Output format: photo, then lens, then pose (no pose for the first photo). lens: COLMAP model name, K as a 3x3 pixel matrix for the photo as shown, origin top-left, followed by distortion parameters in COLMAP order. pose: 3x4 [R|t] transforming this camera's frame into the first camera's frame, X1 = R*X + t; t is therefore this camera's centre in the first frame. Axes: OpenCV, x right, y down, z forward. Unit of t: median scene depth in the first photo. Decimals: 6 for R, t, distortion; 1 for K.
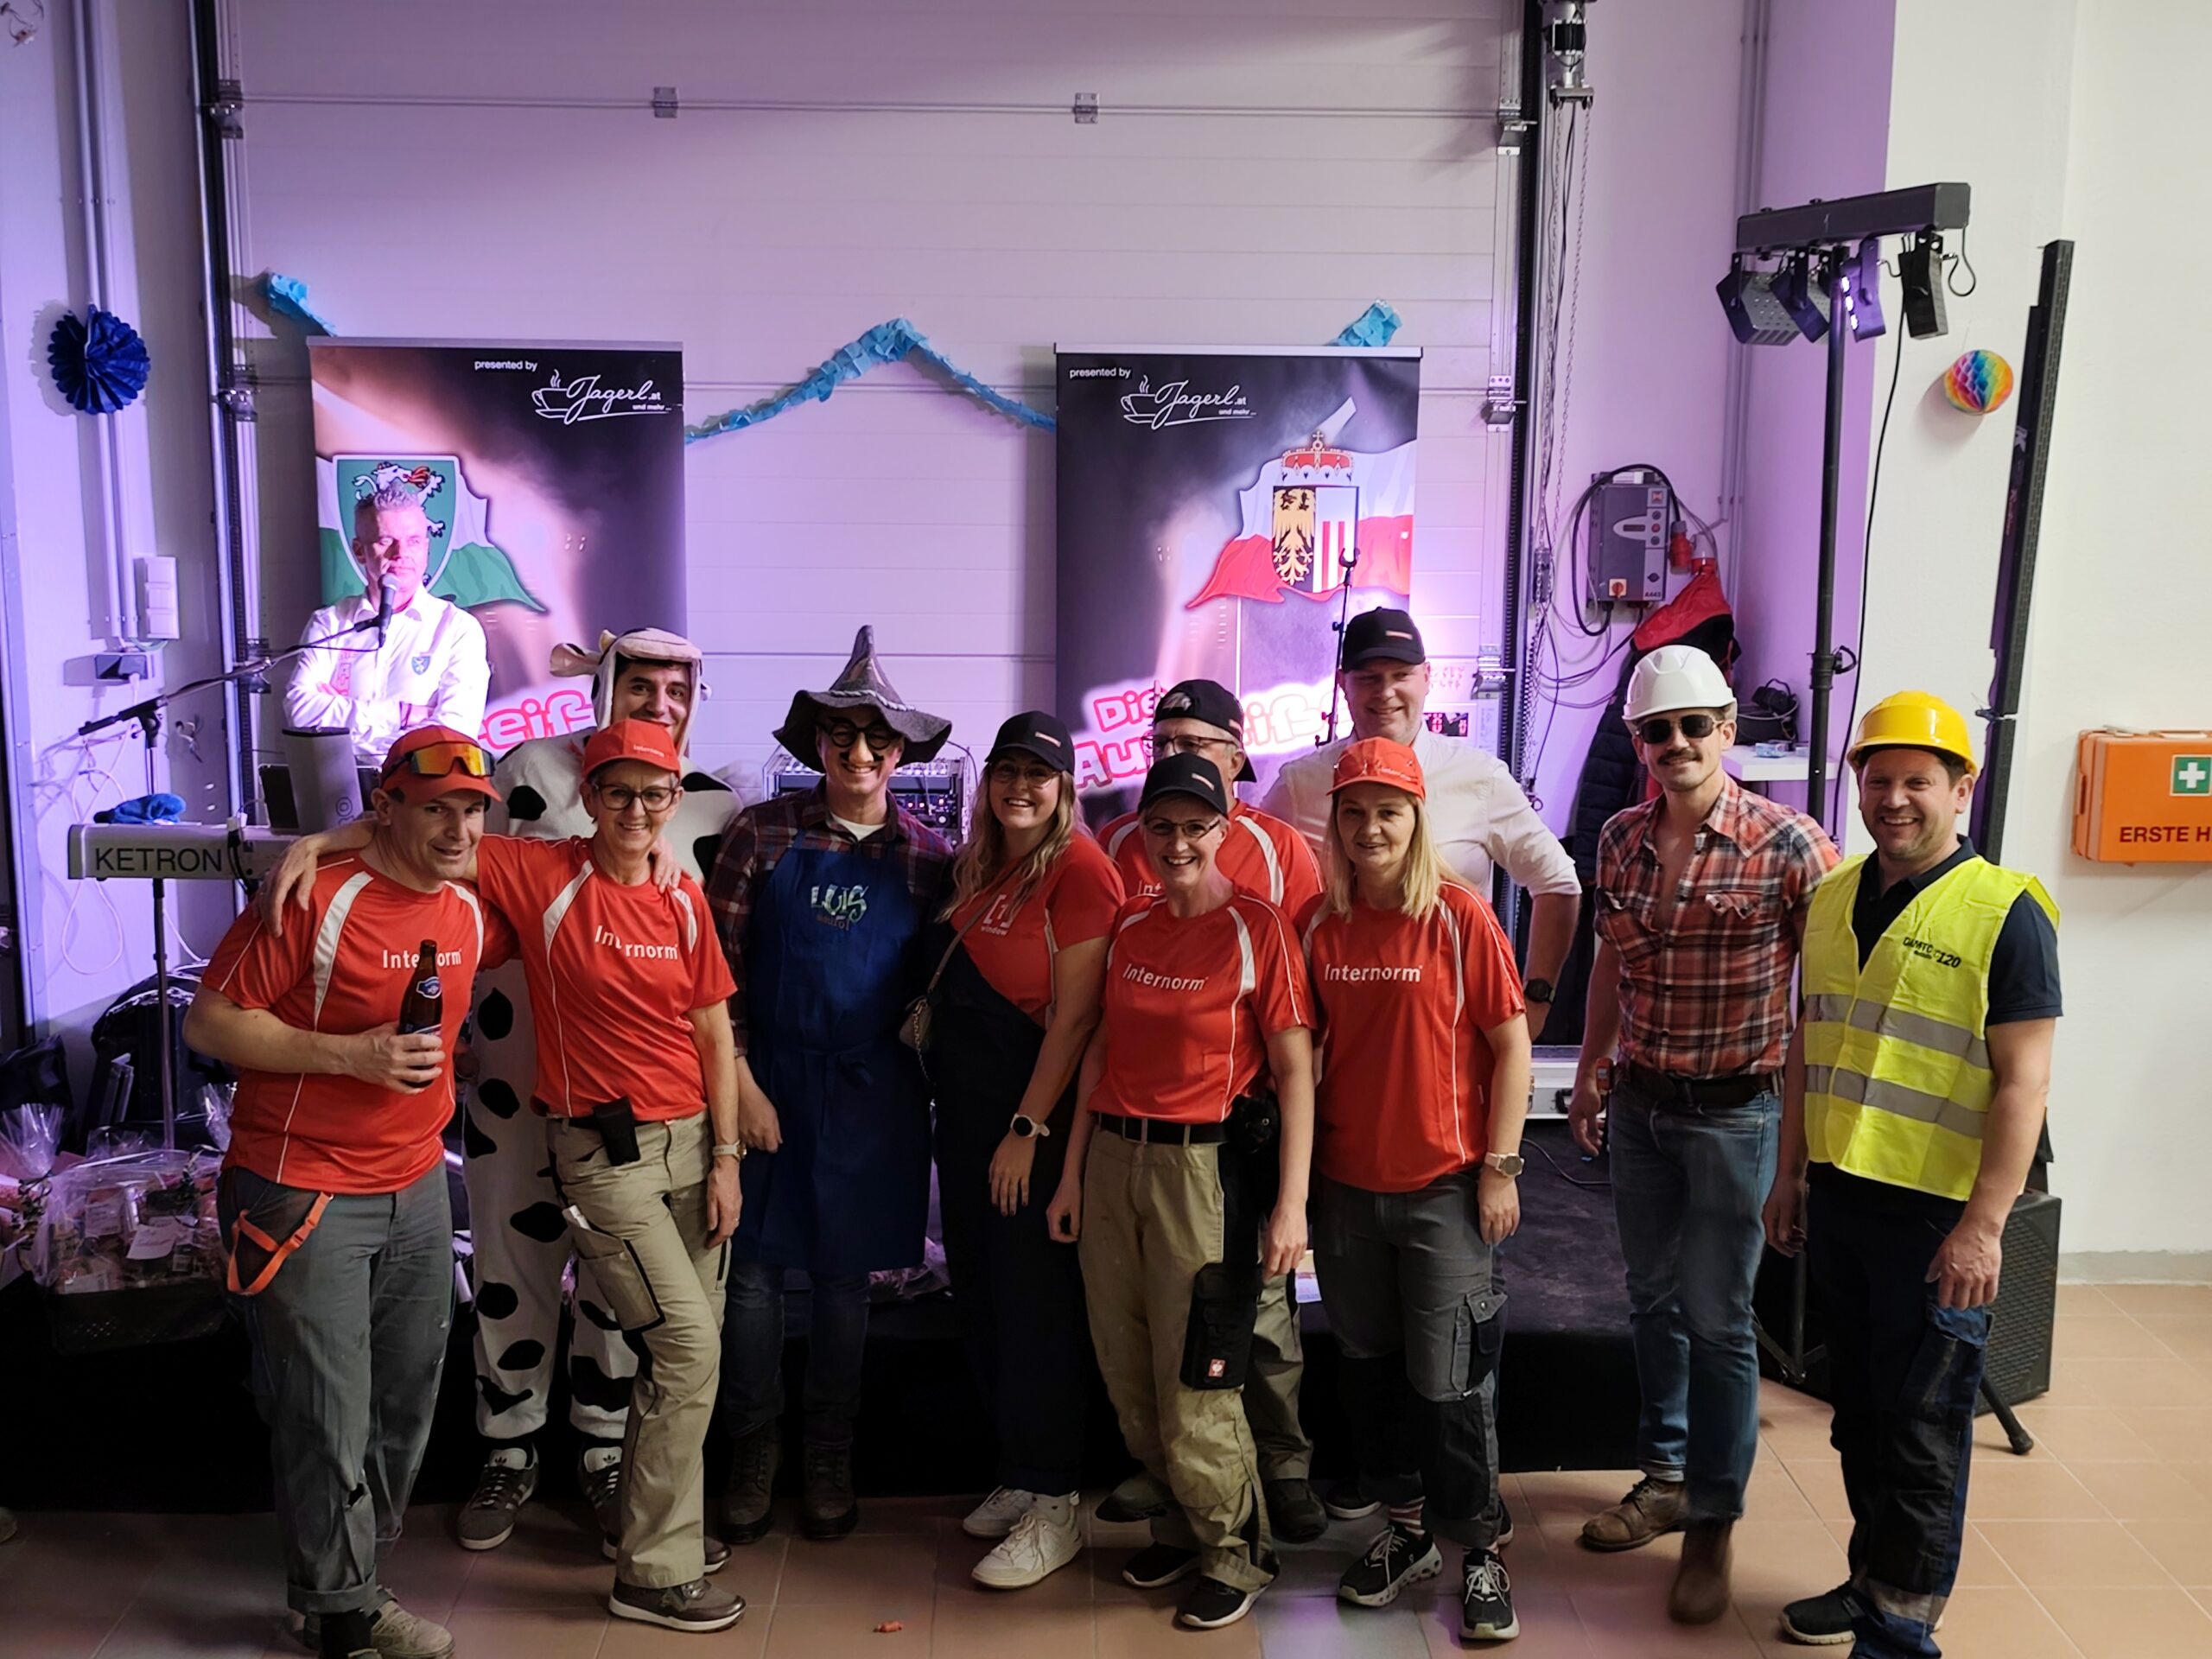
lens RADIAL K [[2638.0, 0, 1114.9], [0, 2638.0, 833.9], [0, 0, 1]] dist [0.111677, -0.269450]
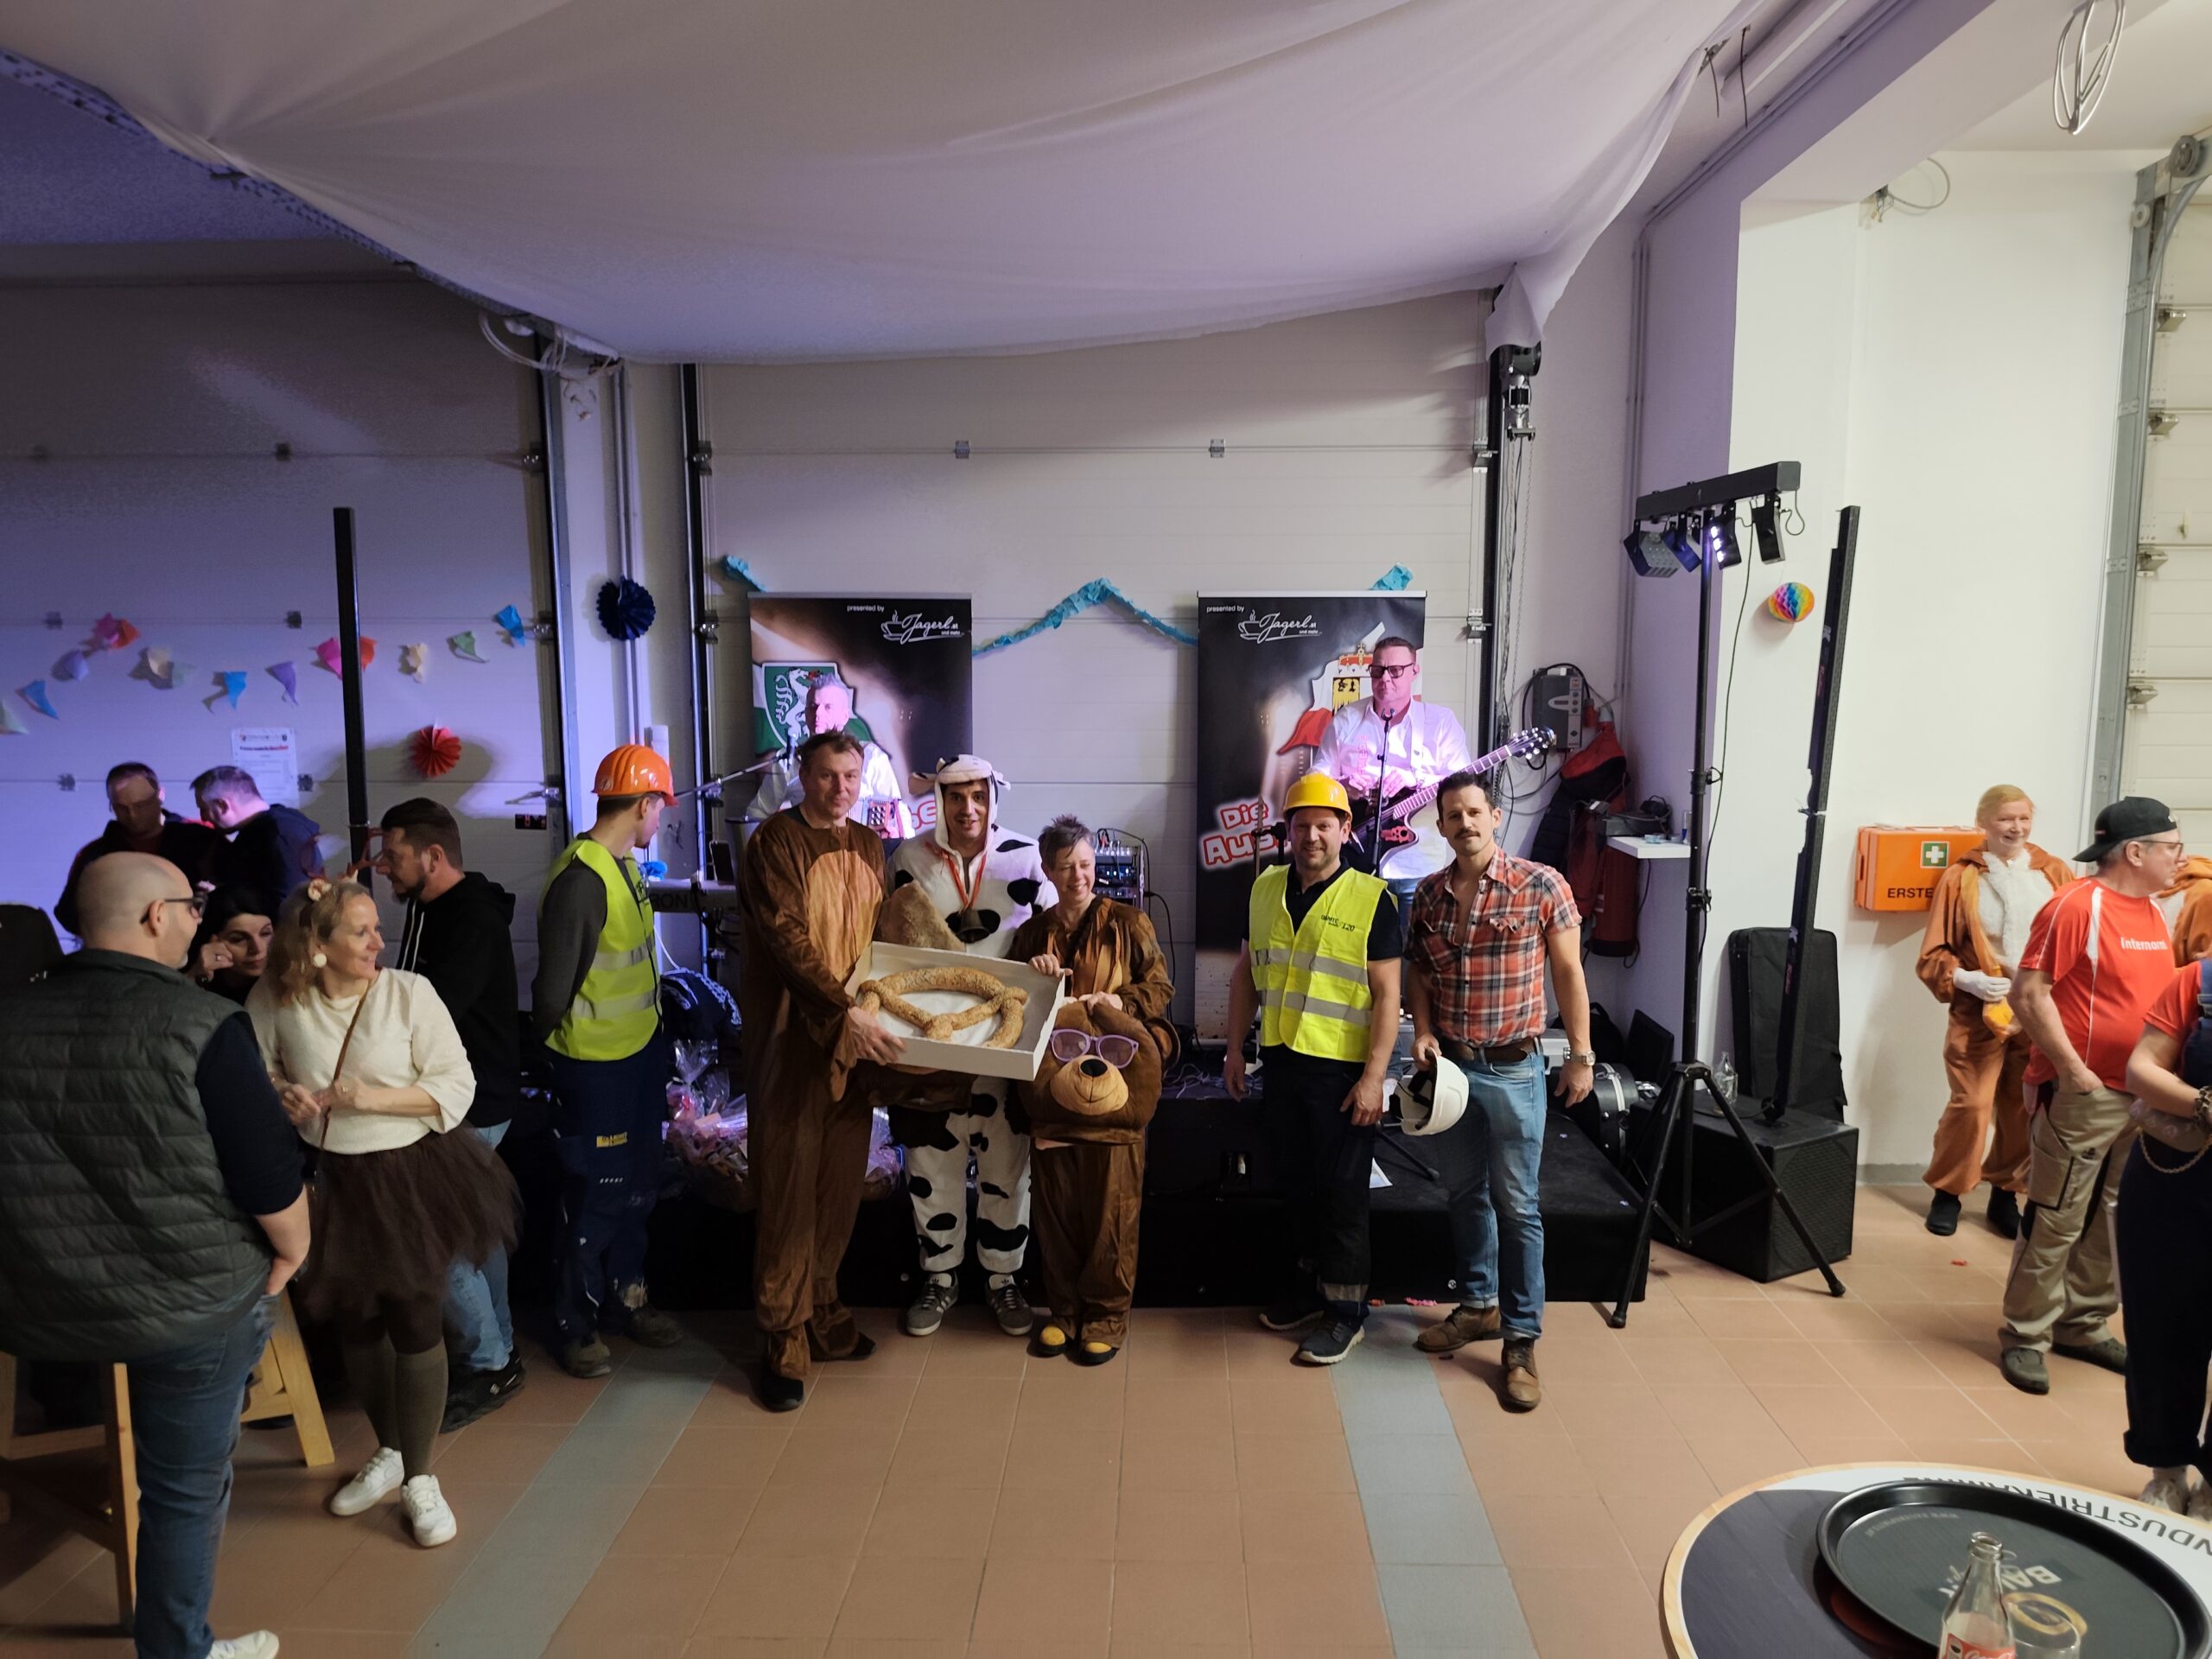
lens RADIAL K [[1531.9, 0, 1112.8], [0, 1531.9, 843.4], [0, 0, 1]] dist [0.080127, -0.136373]
pose [[0.997632, 0.000000, -0.068775, -0.009886], [-0.003123, 0.998969, -0.045299, 0.012523], [0.068704, 0.045406, 0.996603, 0.062946]]
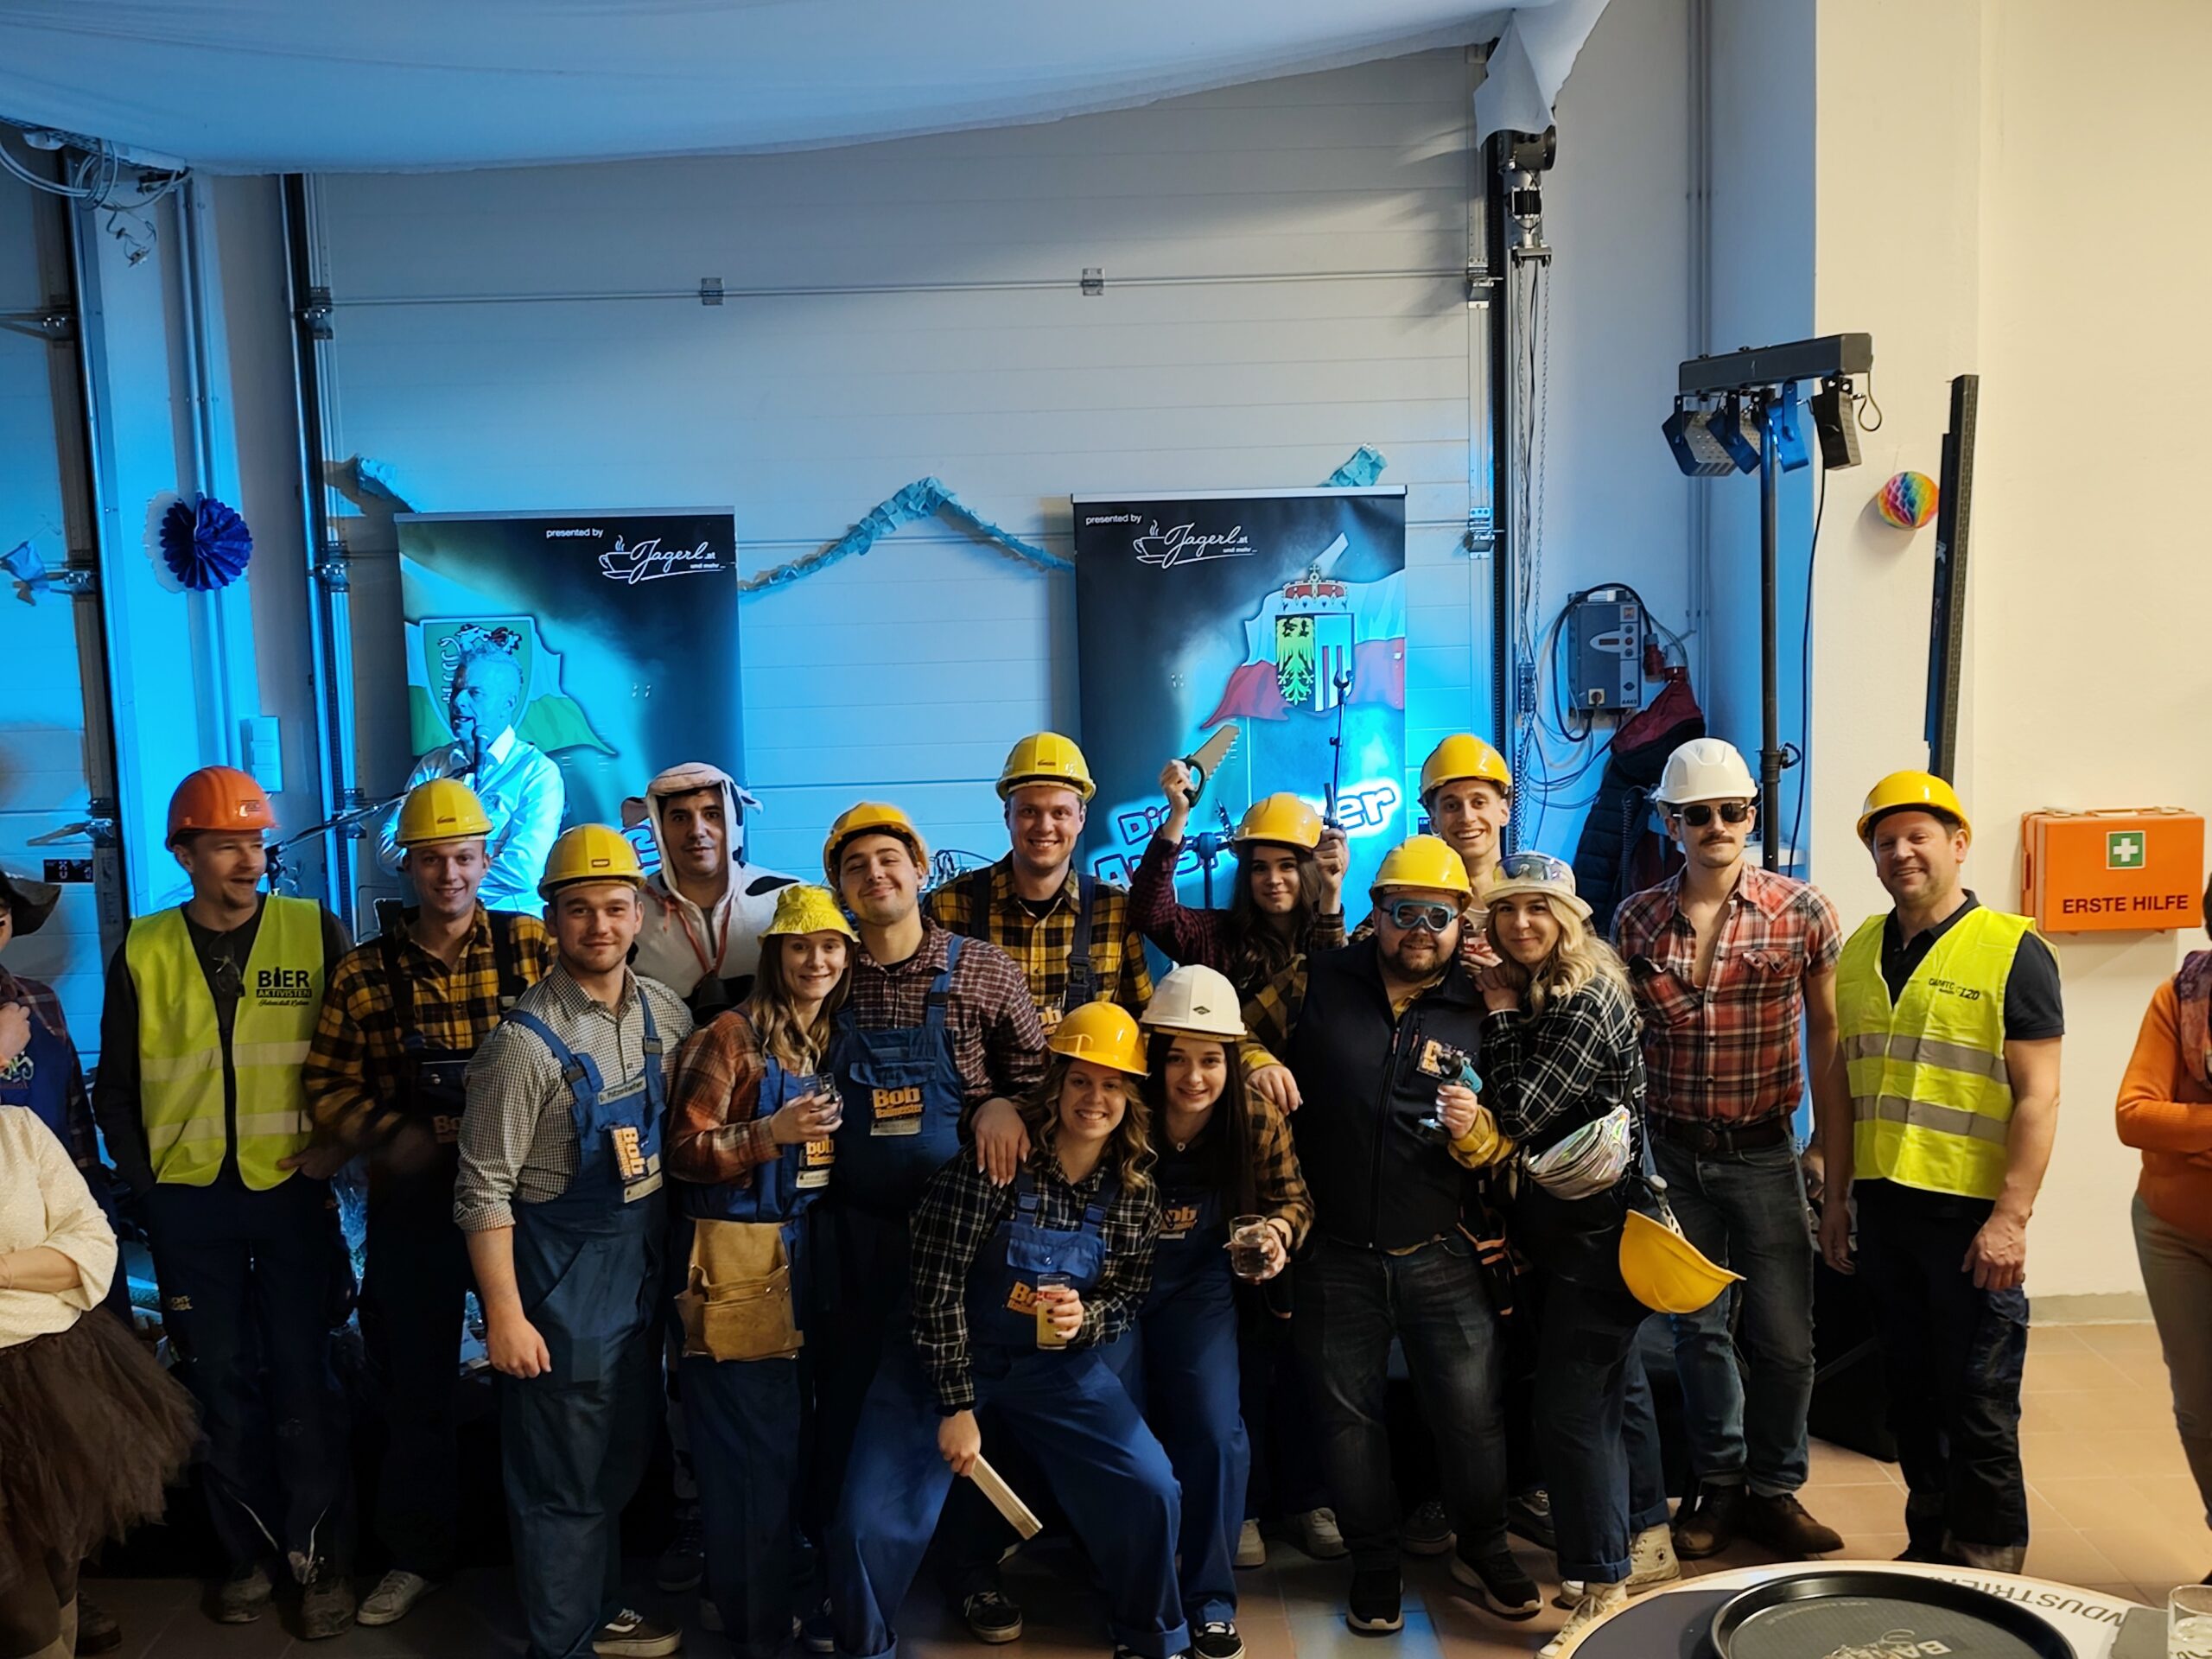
lens RADIAL K [[2633.2, 0, 1106.0], [0, 2633.2, 829.5], [0, 0, 1]] dist [0.166977, -0.564483]
pose [[0.999251, -0.035453, -0.015520, 0.003736], [0.034666, 0.998229, -0.048346, 0.007225], [0.017207, 0.047771, 0.998710, -0.088380]]
